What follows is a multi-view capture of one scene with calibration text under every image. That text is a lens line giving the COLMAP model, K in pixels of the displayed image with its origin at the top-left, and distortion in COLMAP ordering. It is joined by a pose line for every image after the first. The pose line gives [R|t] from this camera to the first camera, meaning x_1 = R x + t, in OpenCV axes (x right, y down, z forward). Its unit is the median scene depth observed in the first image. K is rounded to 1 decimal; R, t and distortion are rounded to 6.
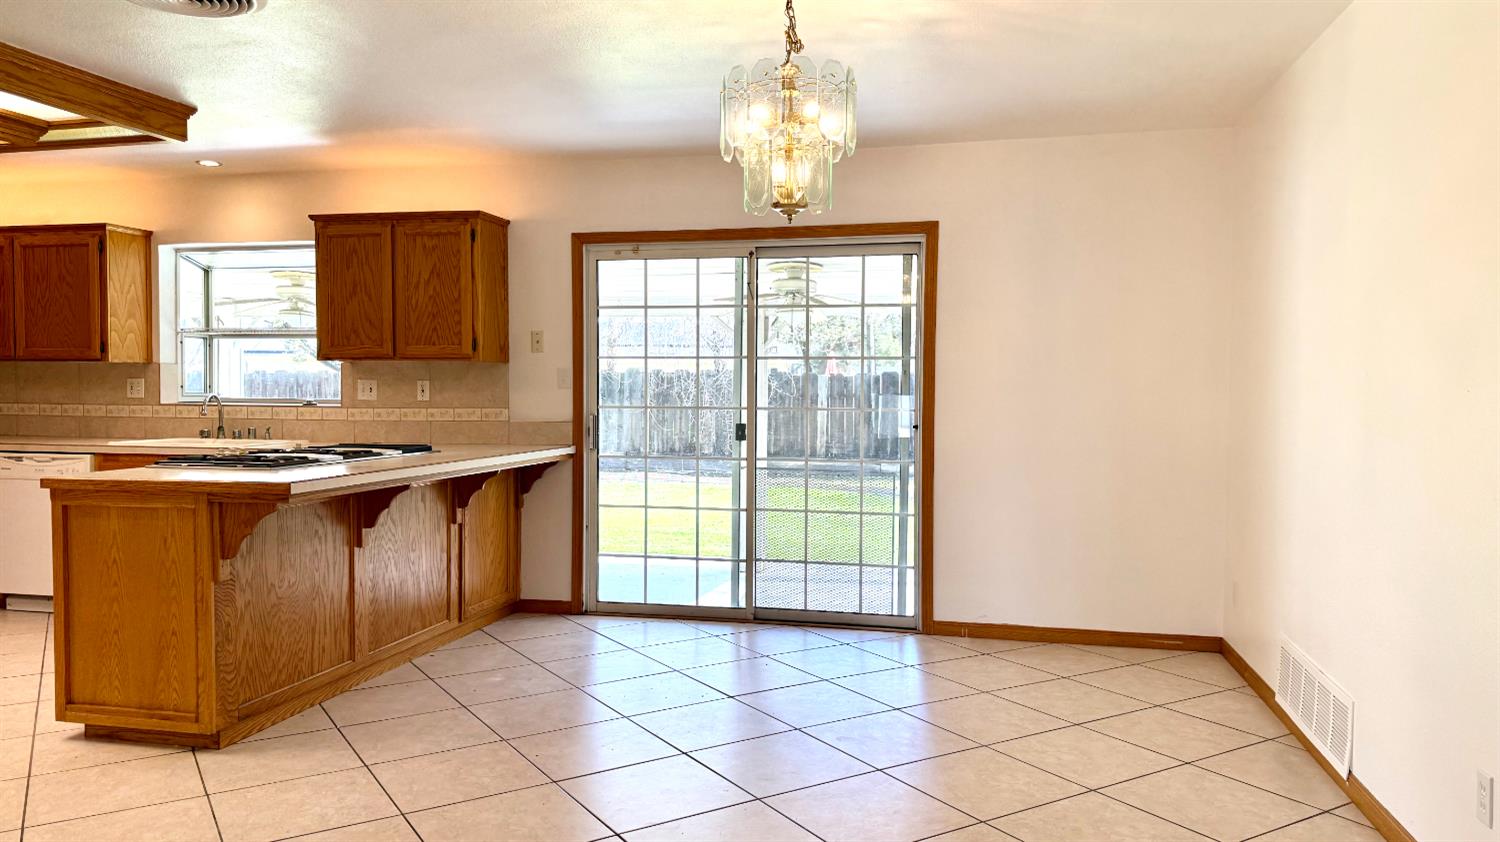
lens RADIAL K [[1051.9, 0, 750.0], [0, 1051.9, 421.0], [0, 0, 1]] dist [0.147415, -0.233417]
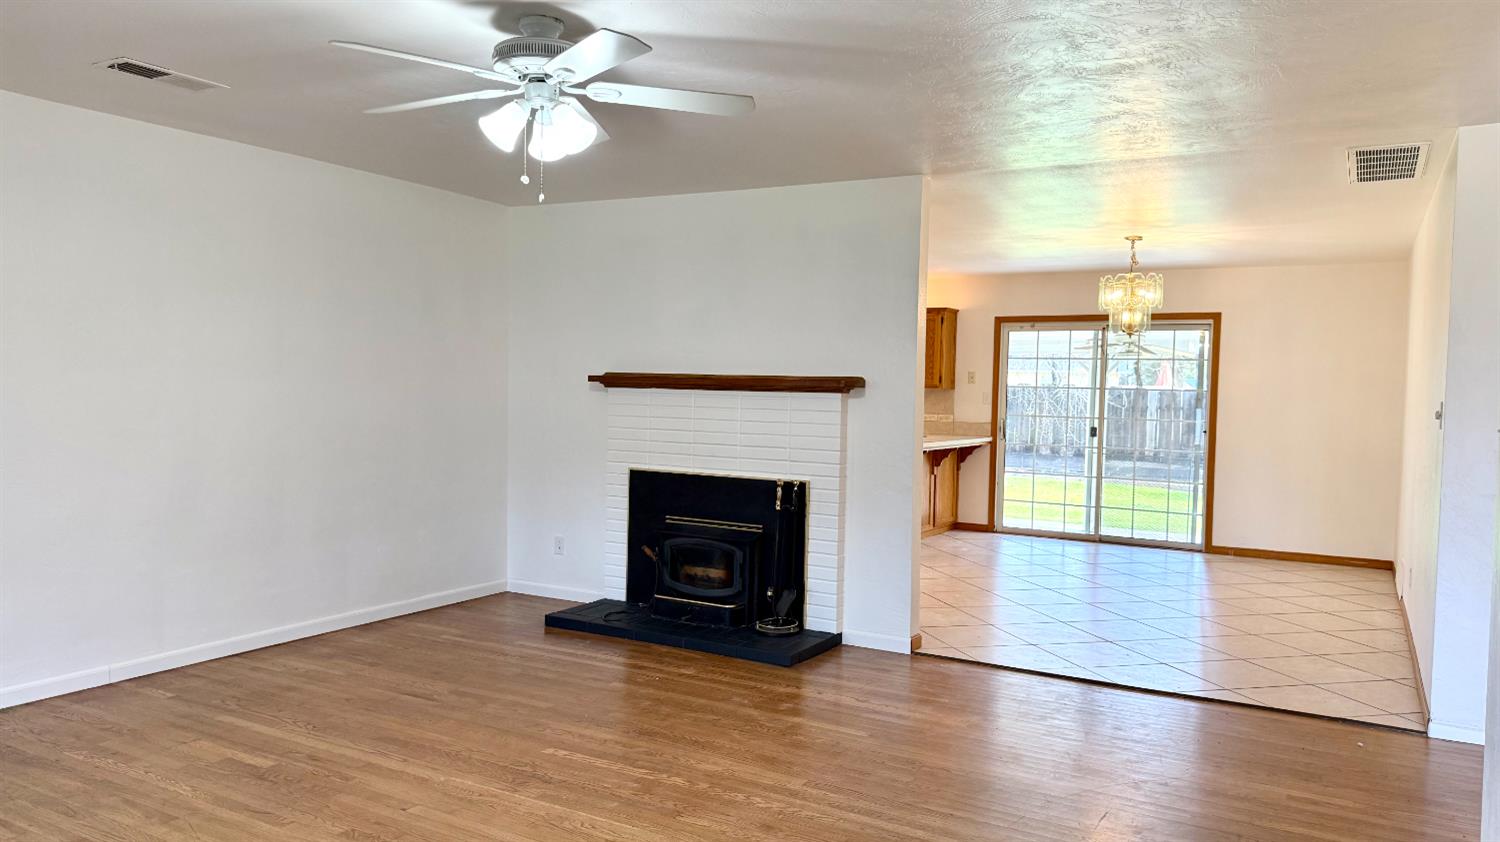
lens RADIAL K [[1051.9, 0, 750.0], [0, 1051.9, 421.0], [0, 0, 1]] dist [0.147415, -0.233417]
pose [[0.956615, 0.028267, -0.289980, -0.041329], [-0.029262, 0.999571, 0.000905, 0.007437], [0.289881, 0.007619, 0.957032, -0.821570]]
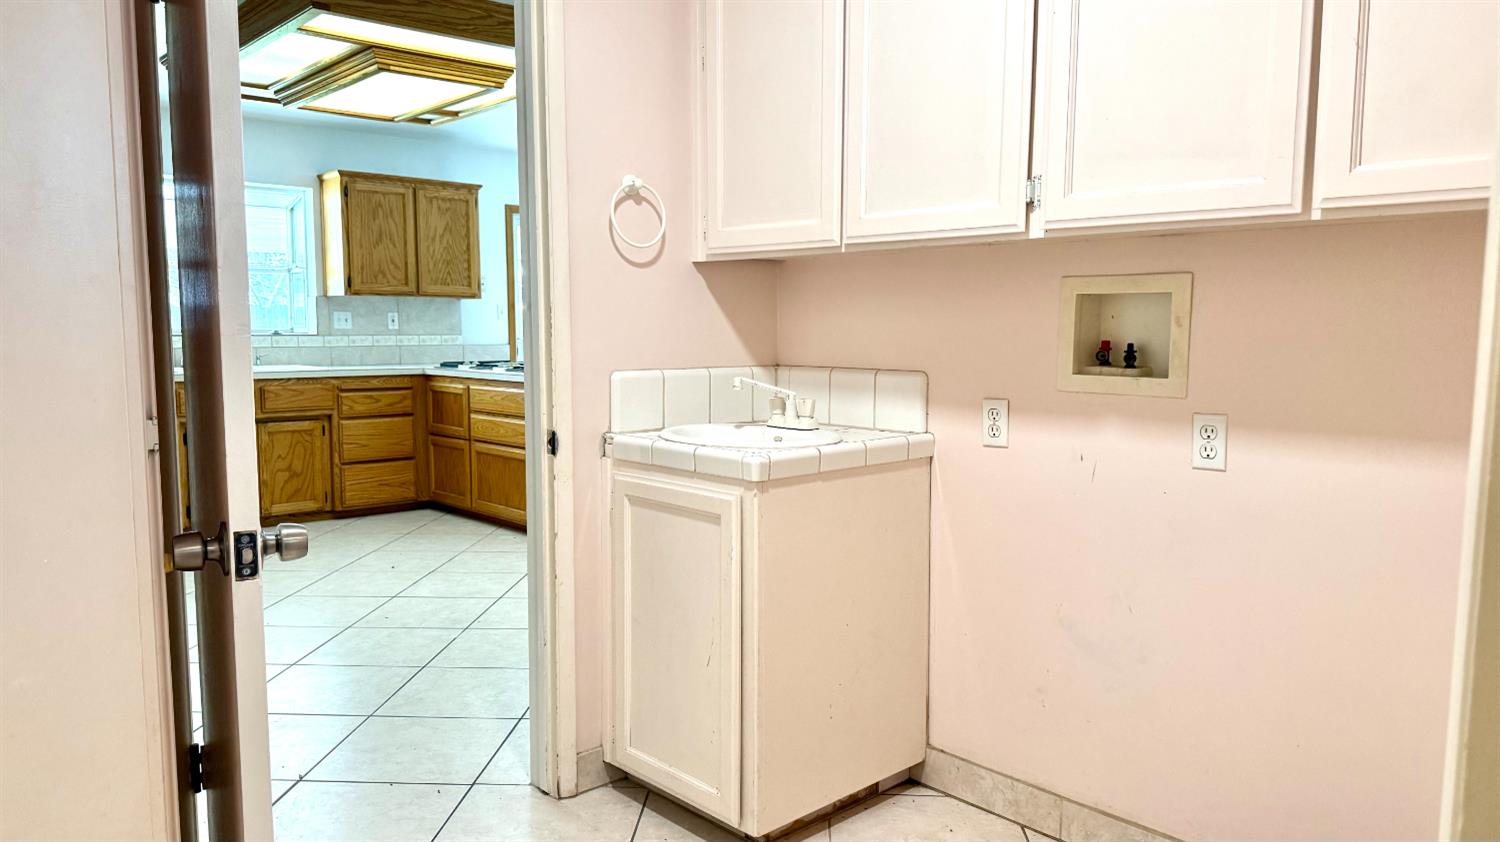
lens RADIAL K [[1051.9, 0, 750.0], [0, 1051.9, 421.0], [0, 0, 1]] dist [0.147415, -0.233417]
pose [[0.558045, -0.079394, 0.826004, -1.152865], [0.026695, 0.996615, 0.077758, 0.001734], [-0.829381, -0.021342, 0.558276, -0.028121]]
